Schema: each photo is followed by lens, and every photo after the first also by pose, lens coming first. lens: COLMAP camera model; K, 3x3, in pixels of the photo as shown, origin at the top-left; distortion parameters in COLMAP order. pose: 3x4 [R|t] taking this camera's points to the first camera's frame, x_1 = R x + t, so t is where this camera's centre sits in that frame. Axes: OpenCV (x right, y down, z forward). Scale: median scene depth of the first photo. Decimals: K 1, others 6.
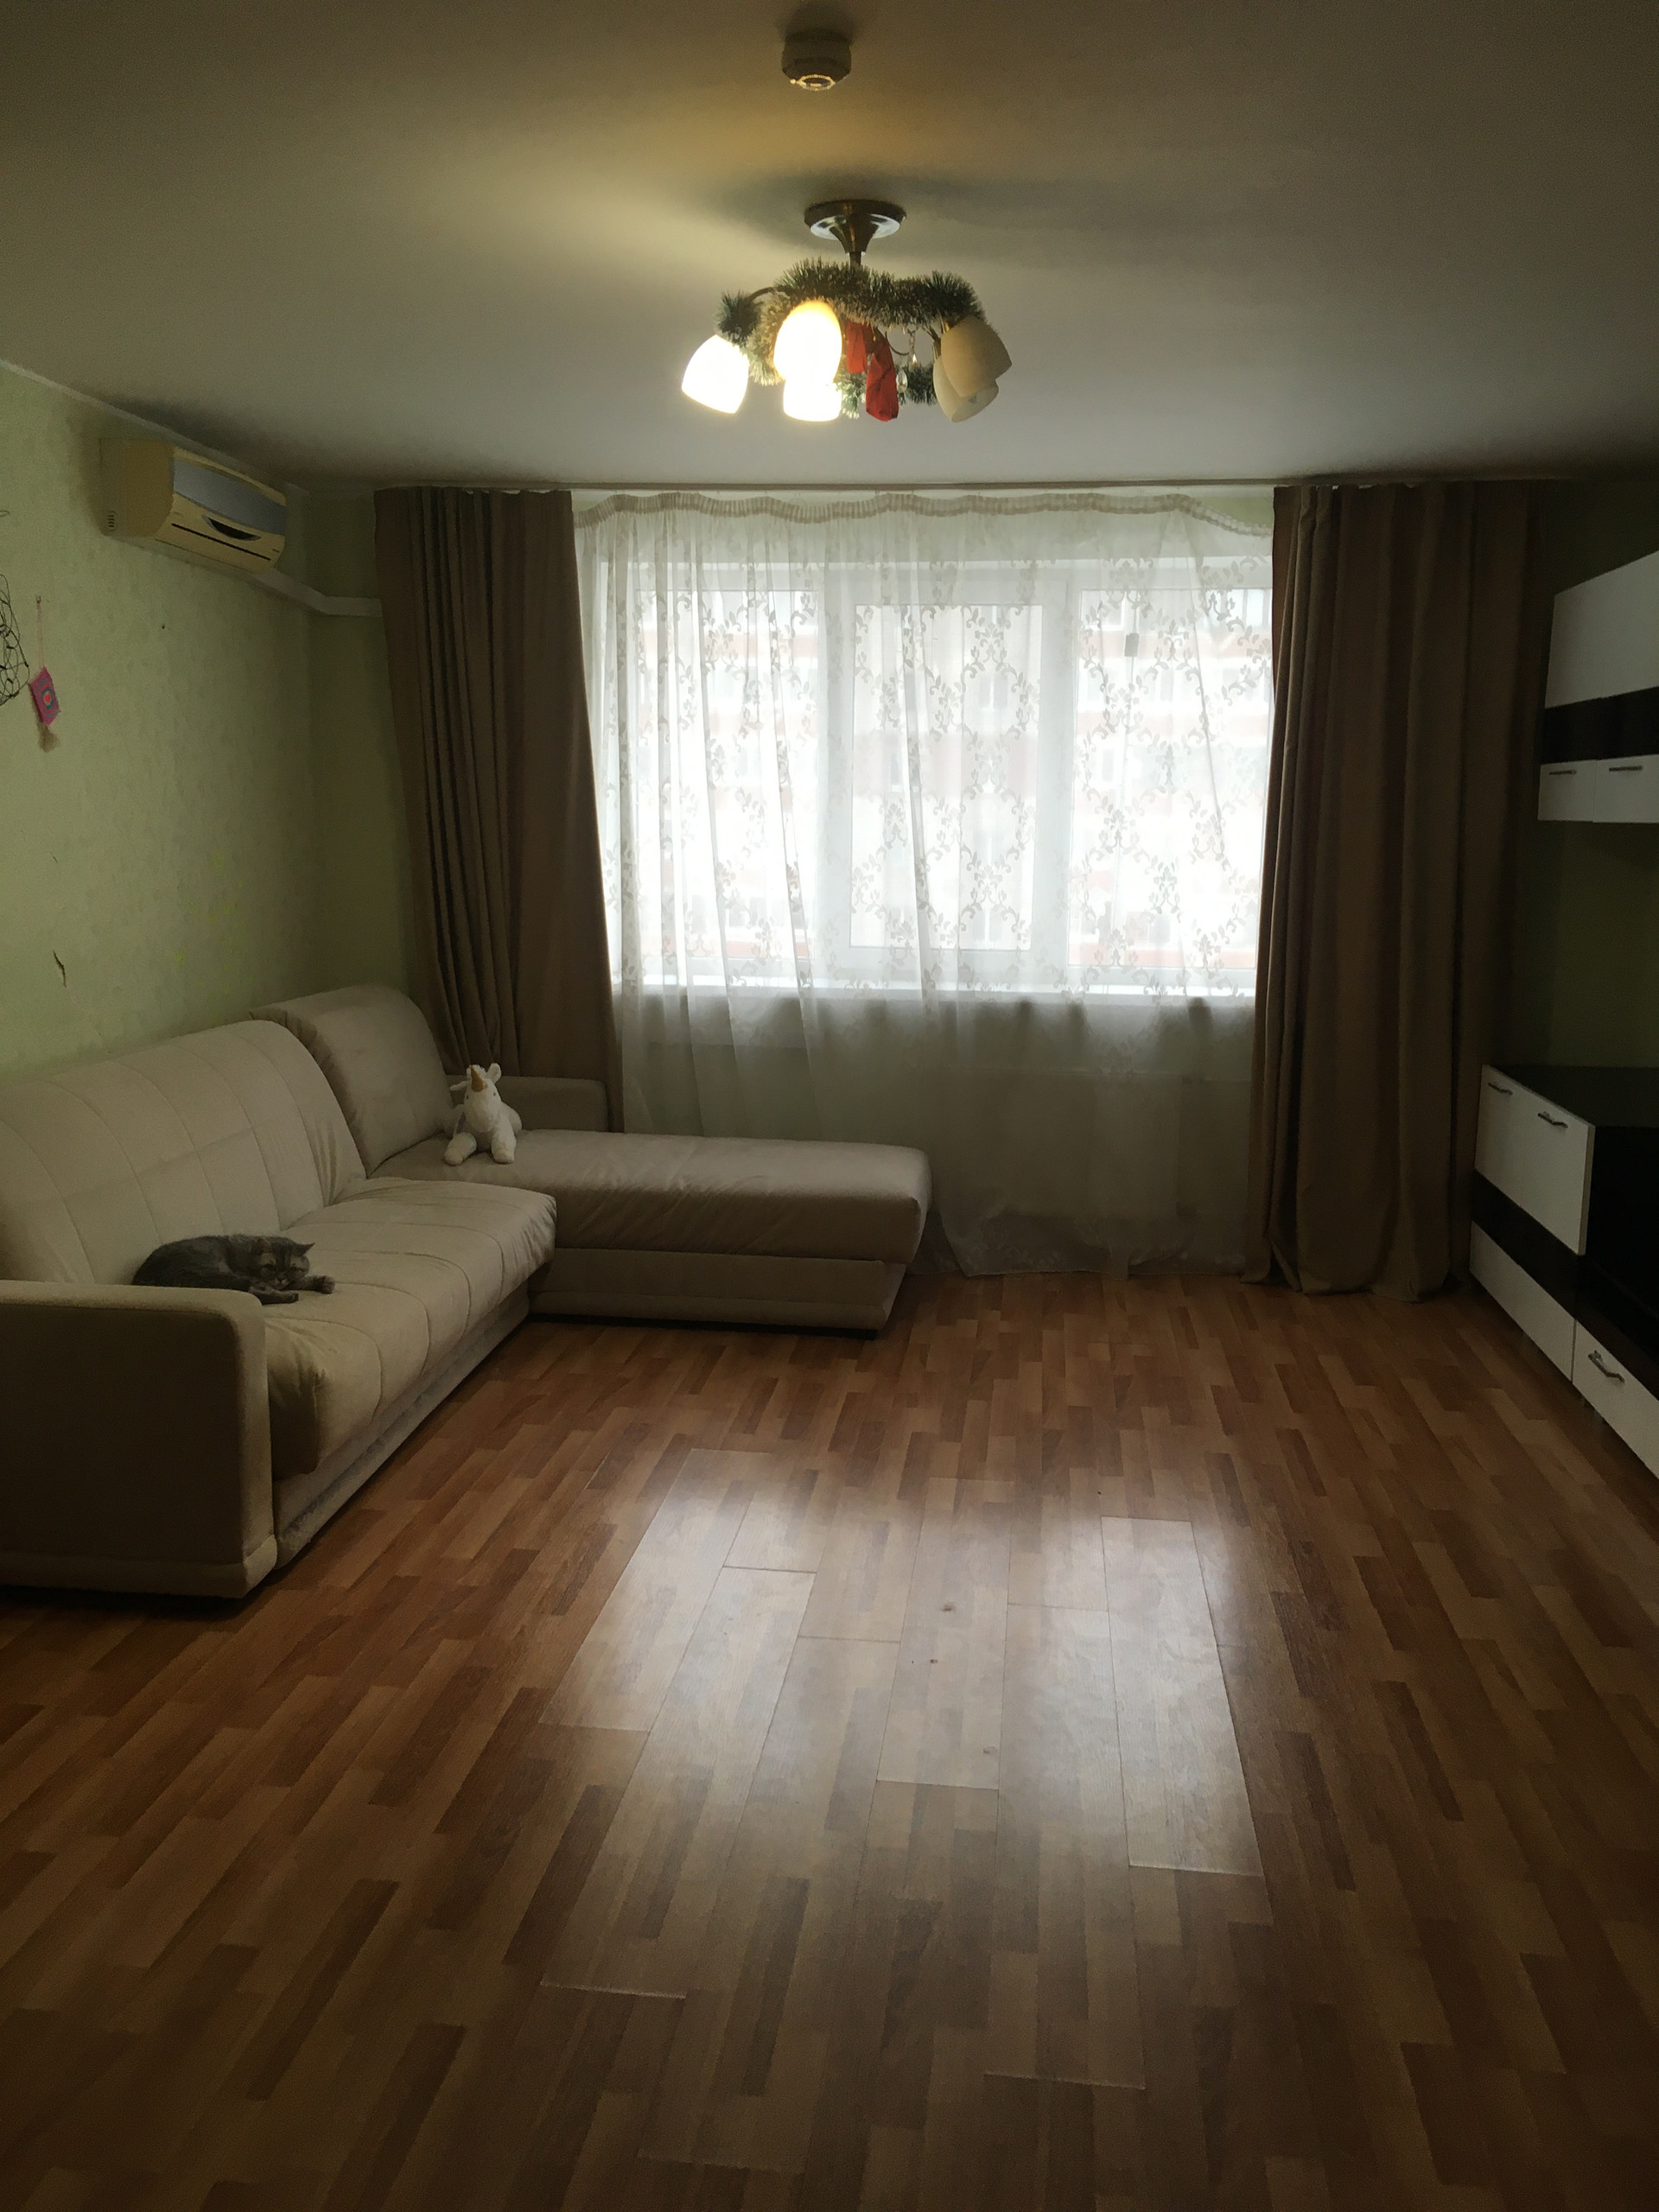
lens RADIAL K [[1846.2, 0, 829.5], [0, 1846.2, 1106.0], [0, 0, 1]] dist [0.126353, -0.173150]
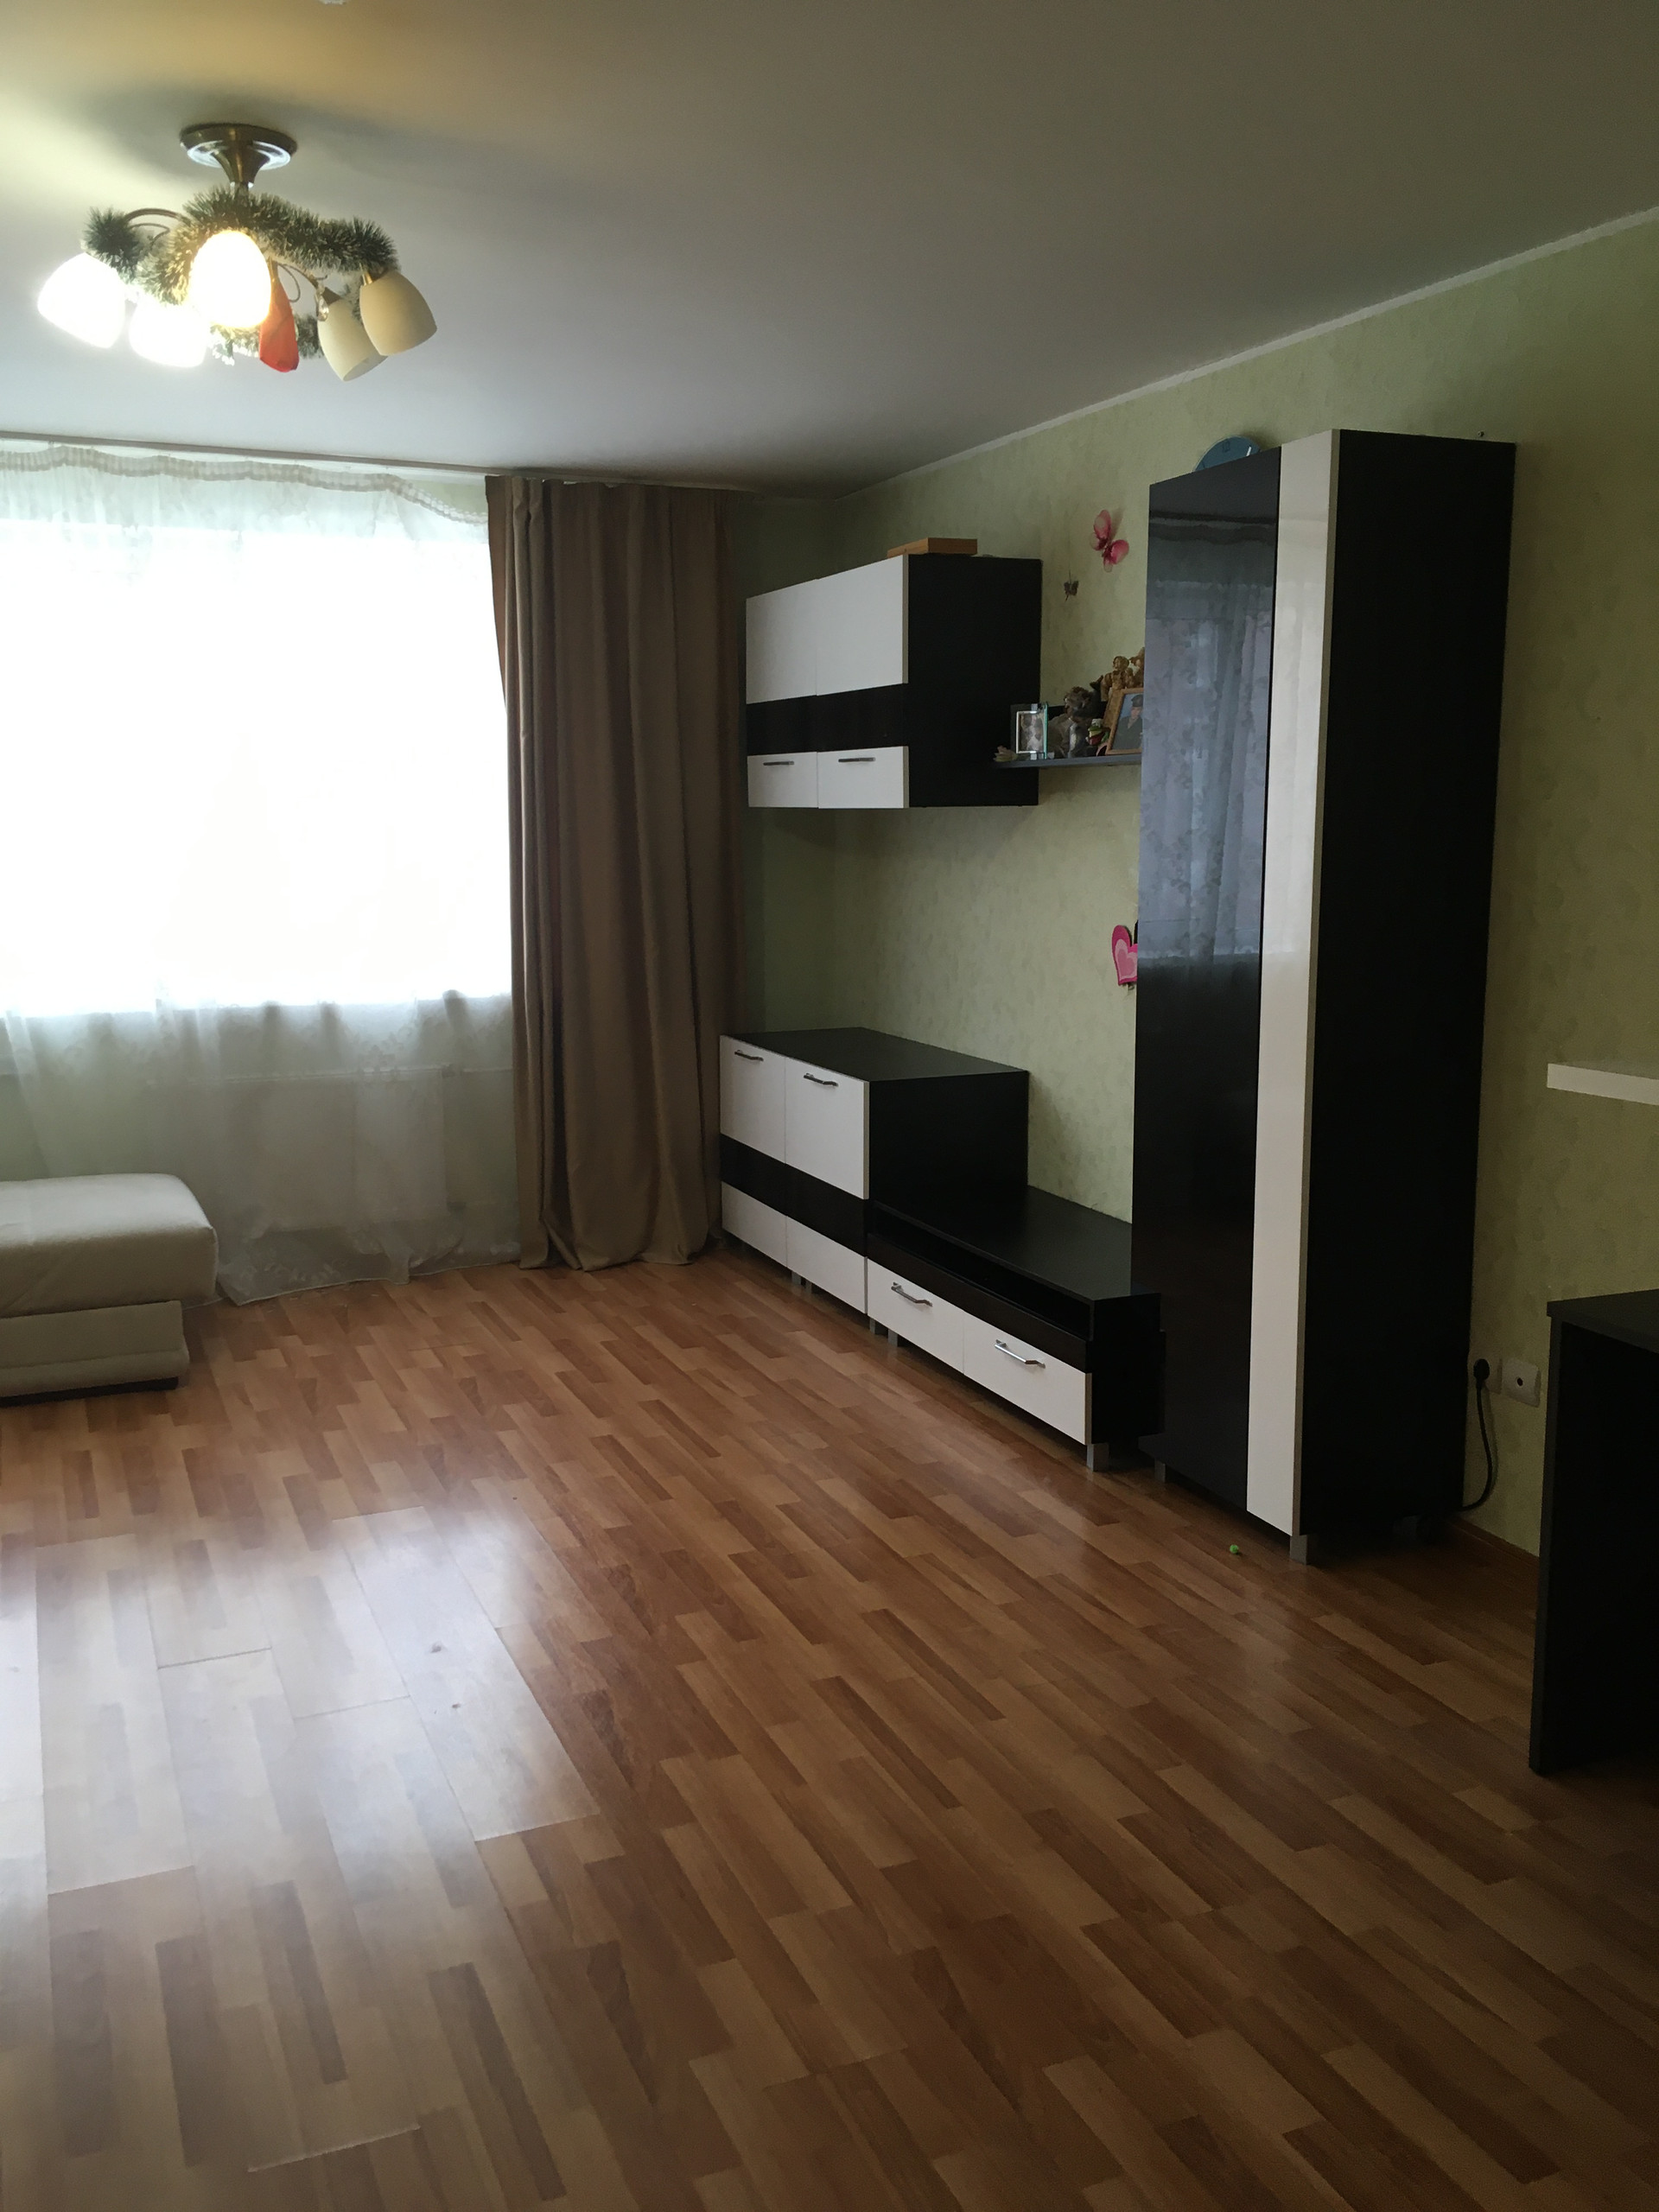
lens RADIAL K [[1846.2, 0, 829.5], [0, 1846.2, 1106.0], [0, 0, 1]] dist [0.126353, -0.173150]
pose [[0.872899, -0.093980, 0.478764, -0.113142], [0.091322, 0.995402, 0.028894, -0.007368], [-0.479278, 0.018500, 0.877468, 0.041985]]
